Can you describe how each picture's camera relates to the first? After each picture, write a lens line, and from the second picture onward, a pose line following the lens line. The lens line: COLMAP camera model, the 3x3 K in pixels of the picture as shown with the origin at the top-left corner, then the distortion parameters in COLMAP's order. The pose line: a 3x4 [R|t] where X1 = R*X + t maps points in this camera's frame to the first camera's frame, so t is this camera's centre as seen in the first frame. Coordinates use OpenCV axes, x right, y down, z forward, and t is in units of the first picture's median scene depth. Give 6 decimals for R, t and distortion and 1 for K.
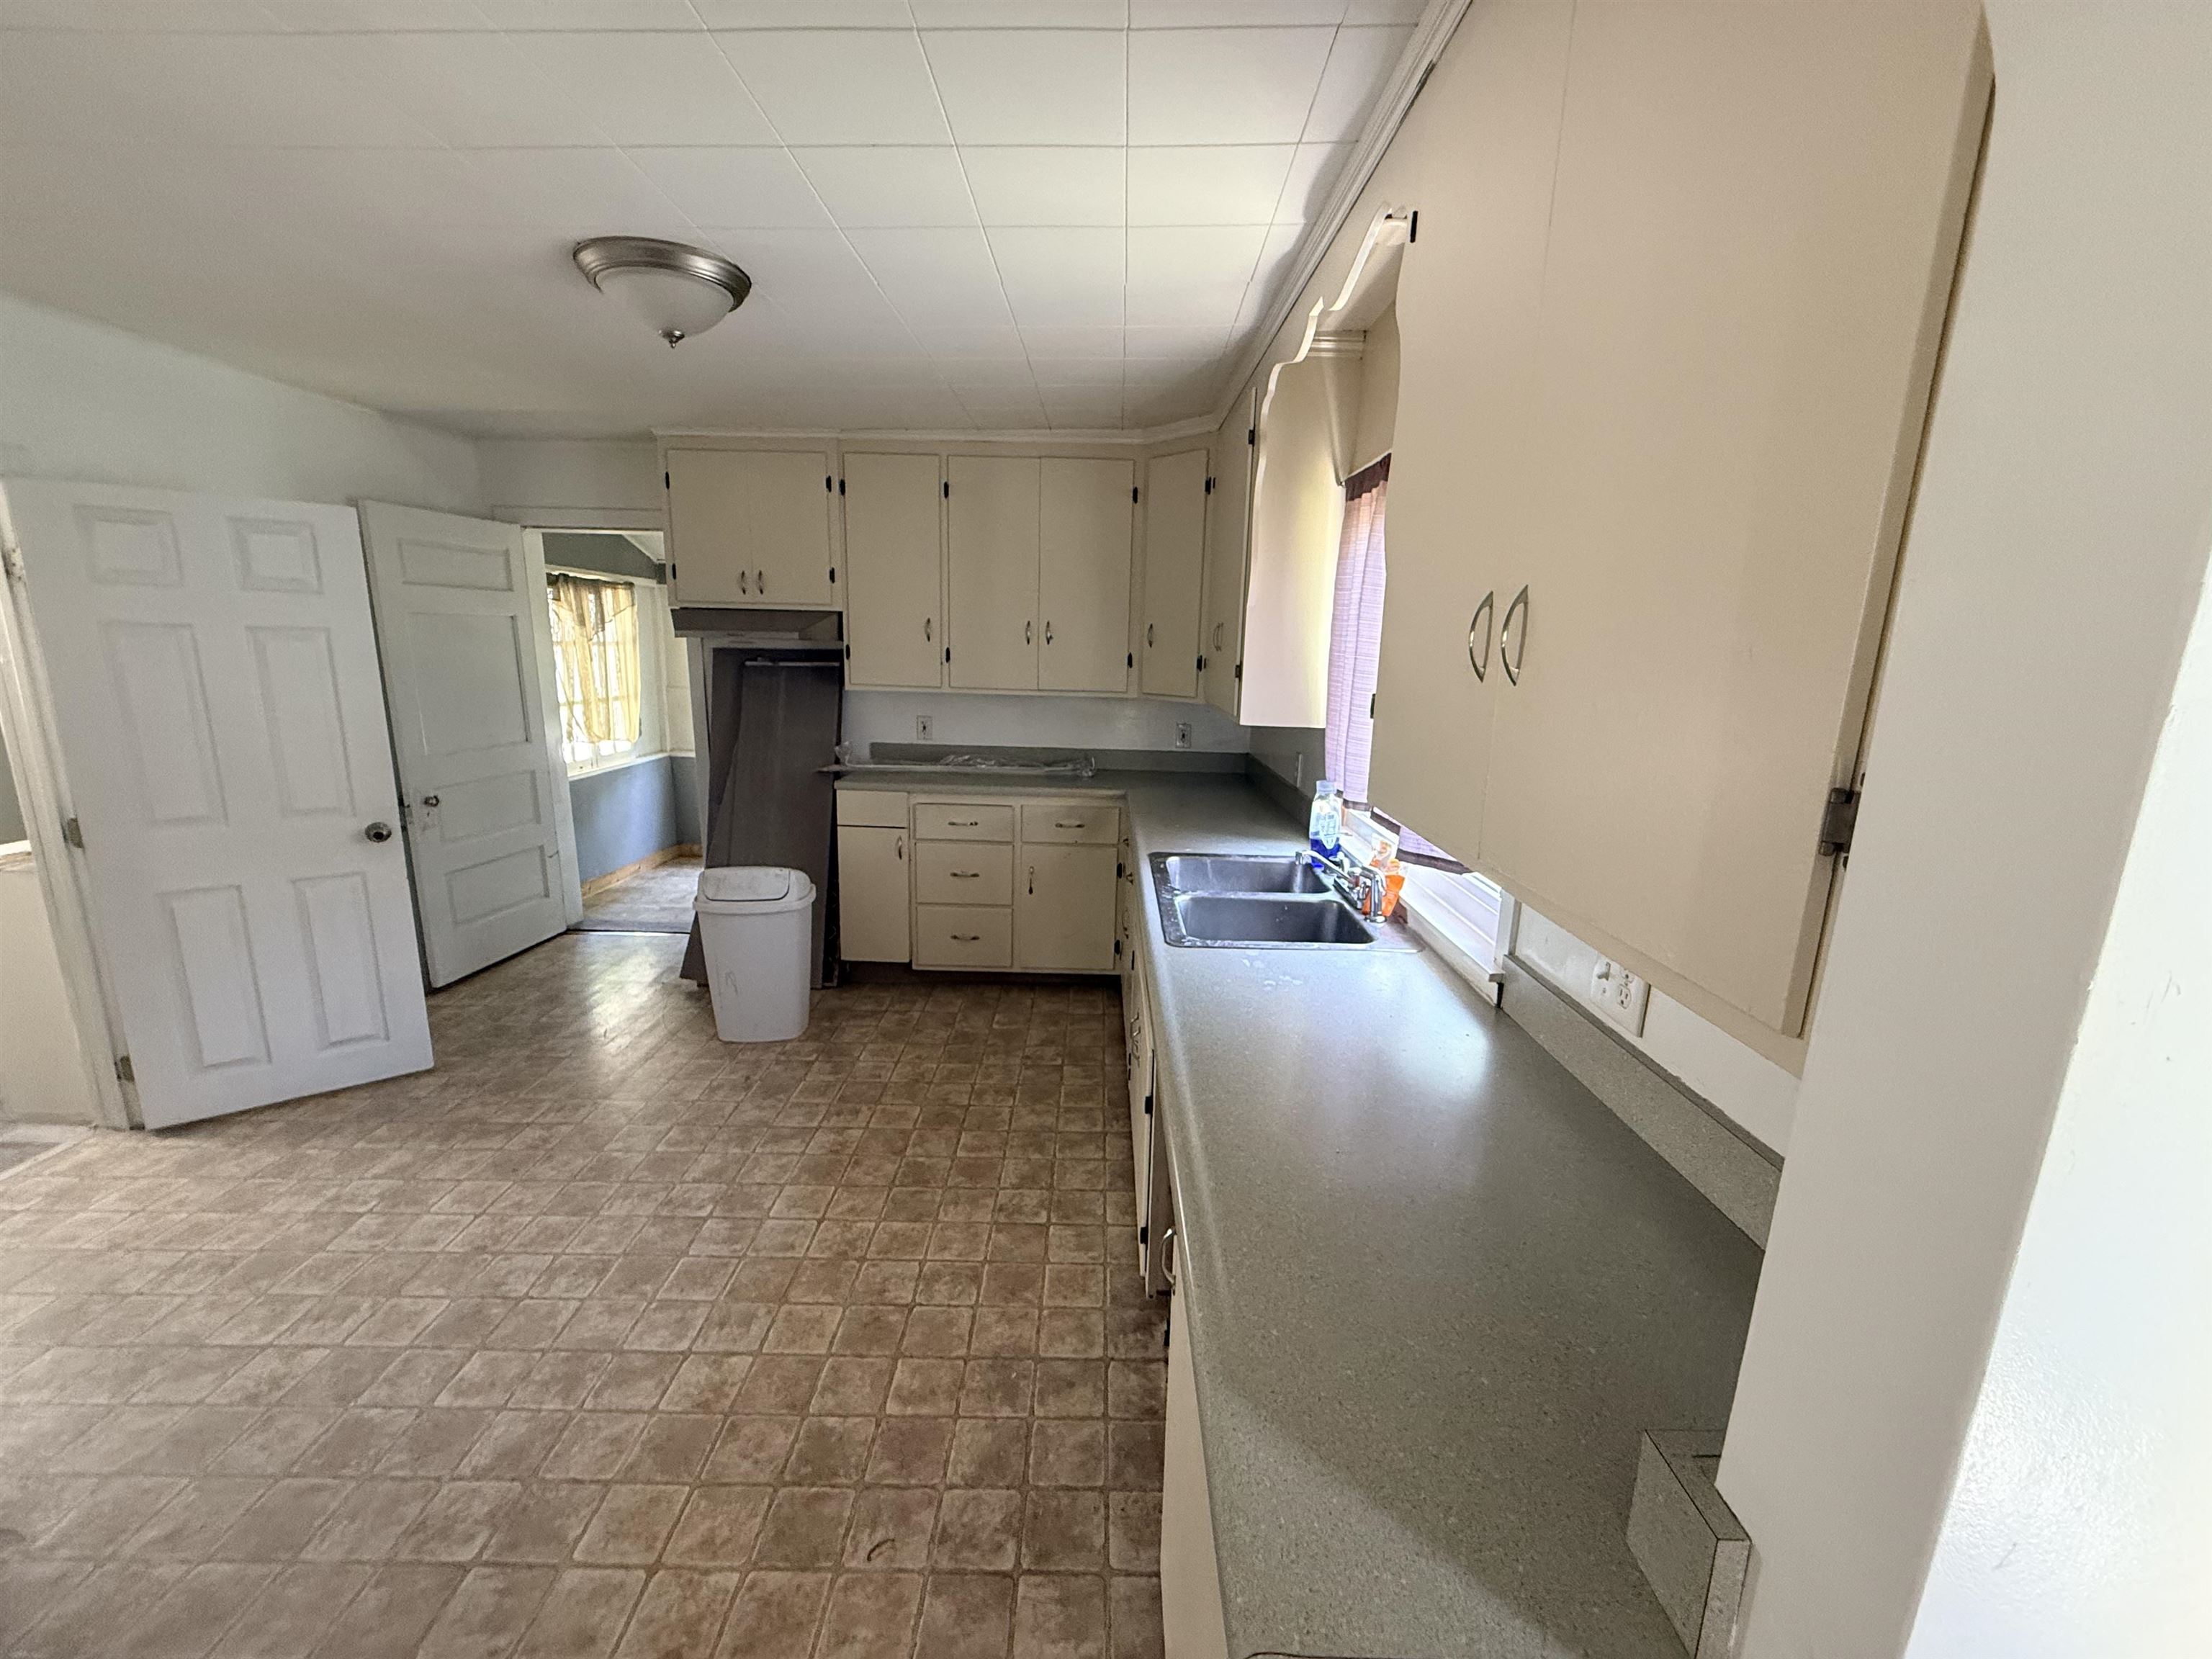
lens RADIAL K [[883.5, 0, 1100.6], [0, 883.5, 824.0], [0, 0, 1]] dist [-0.001266, -0.000167]
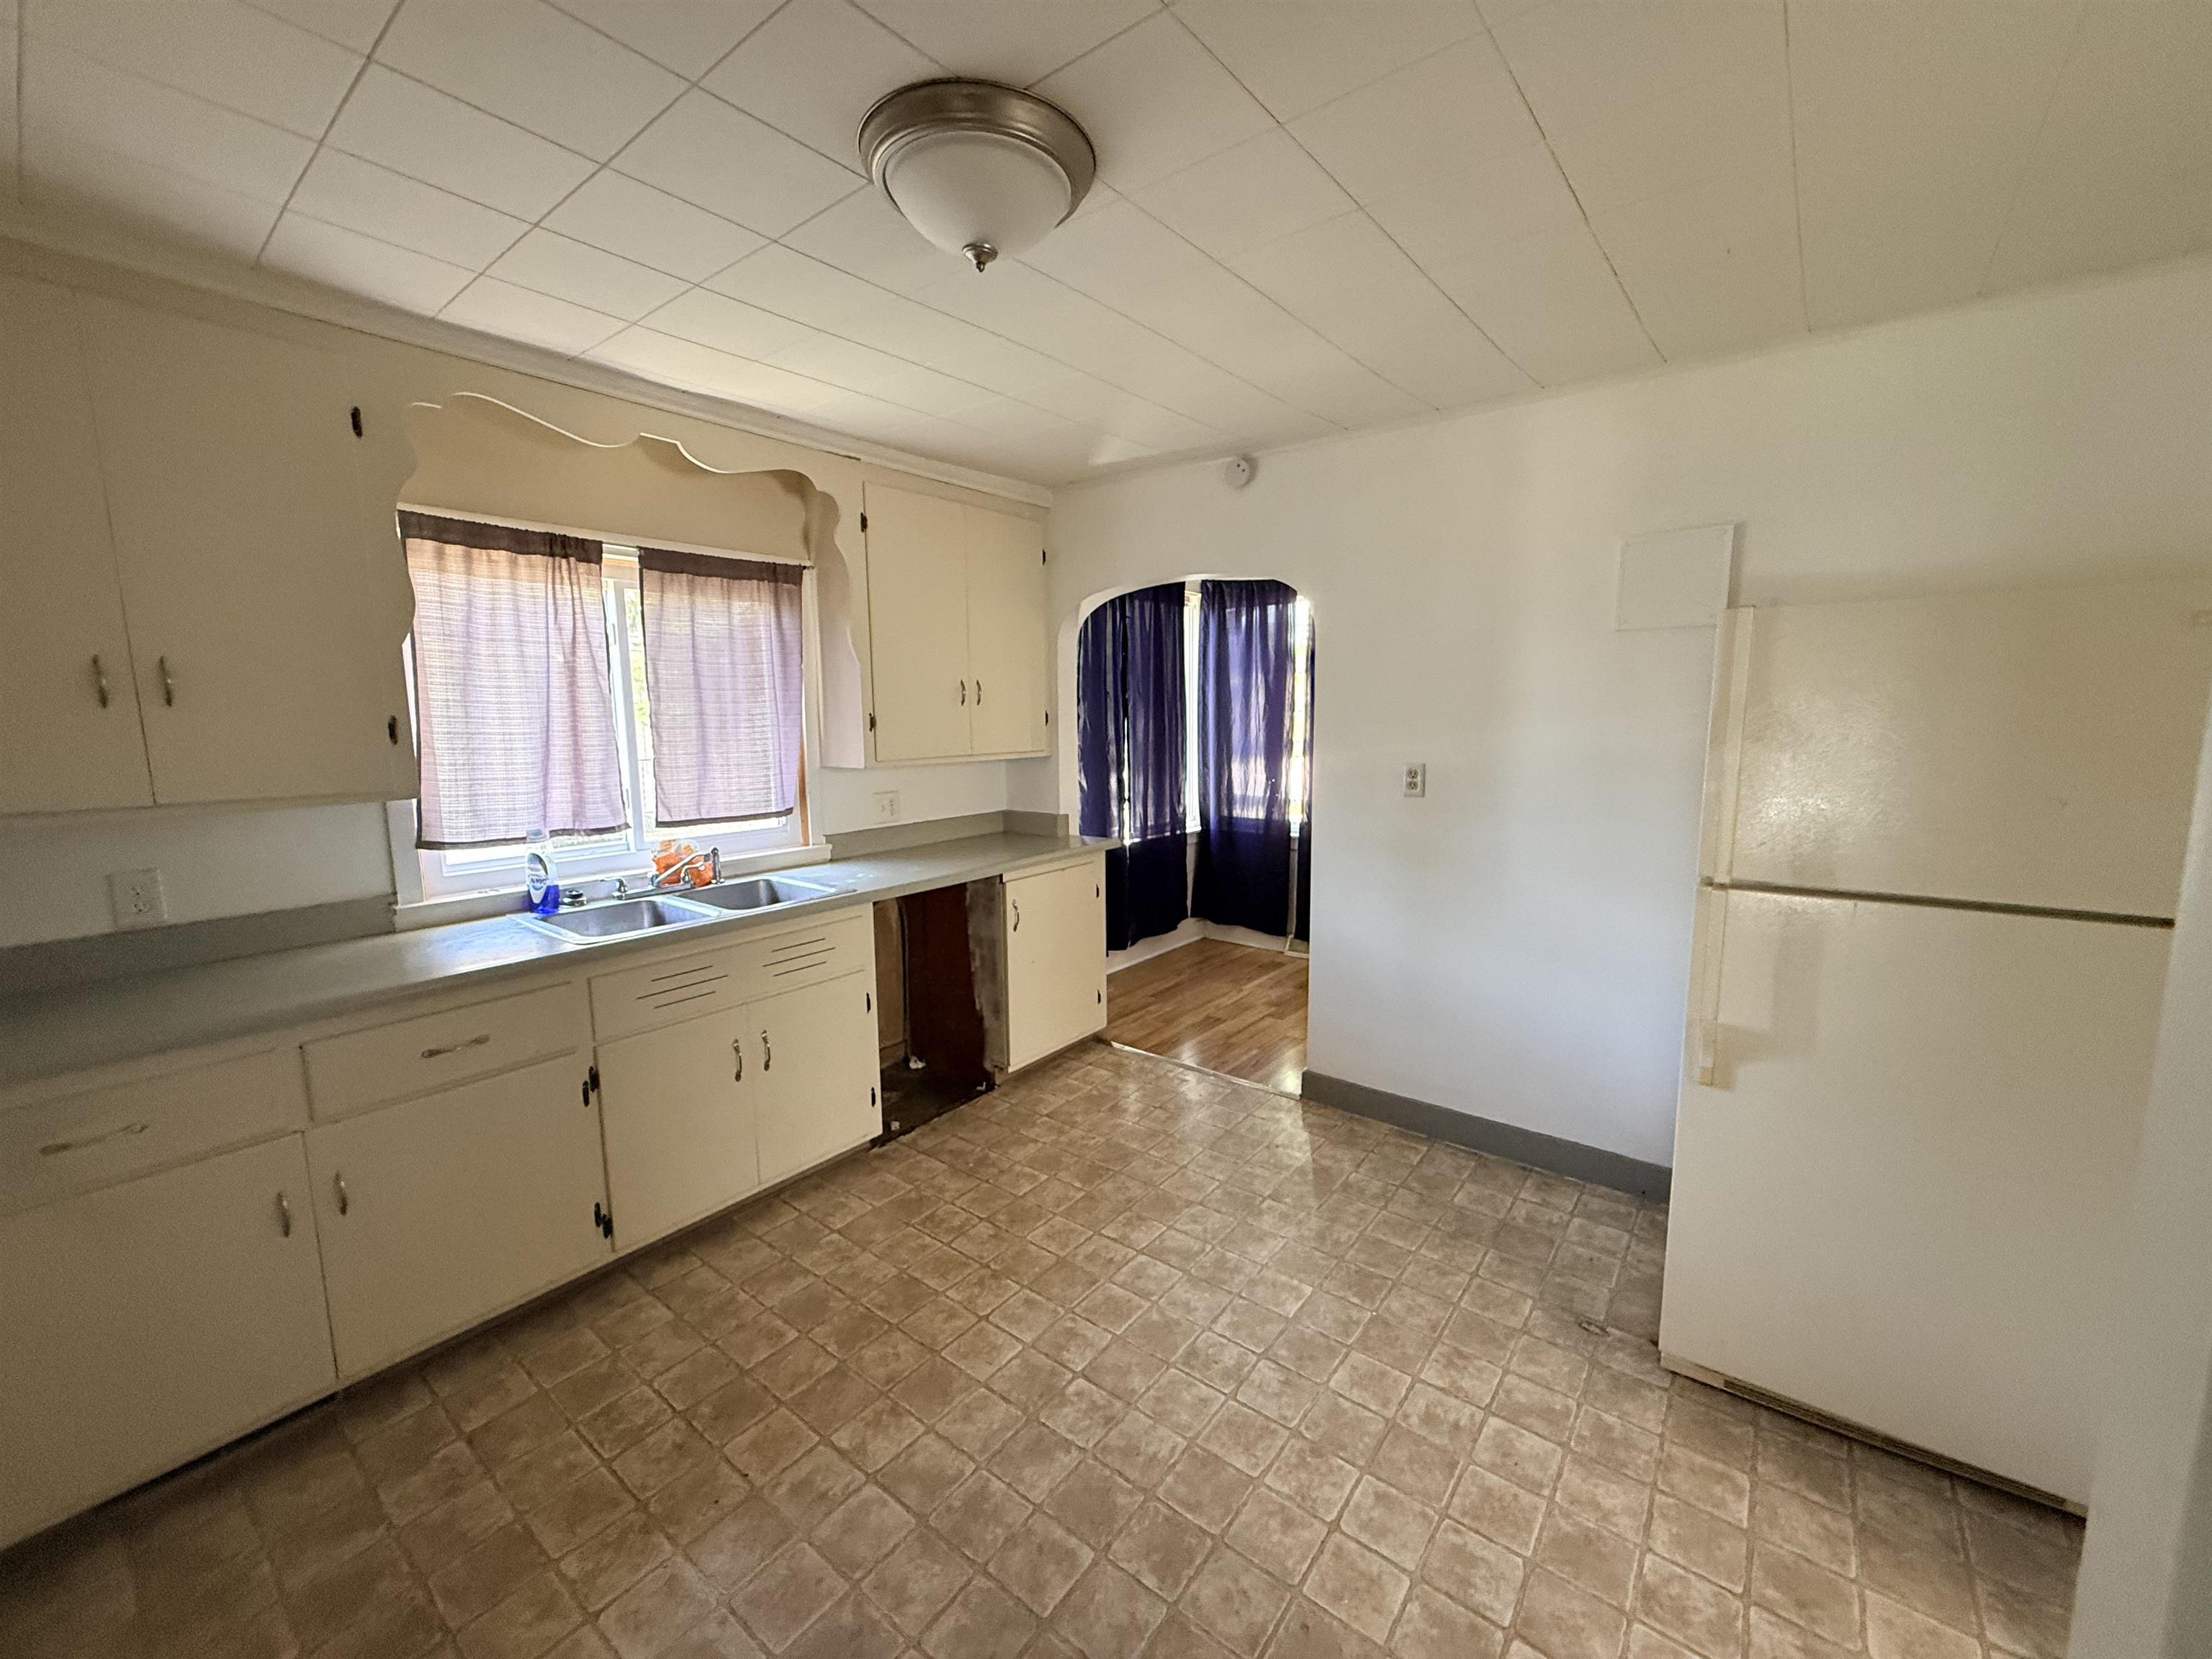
lens RADIAL K [[883.5, 0, 1105.1], [0, 883.5, 827.6], [0, 0, 1]] dist [-0.001266, -0.000167]
pose [[-0.790226, -0.098924, 0.604778, -1.069748], [0.117616, 0.944055, 0.308100, -0.353710], [-0.601423, 0.314600, -0.734382, 1.667984]]
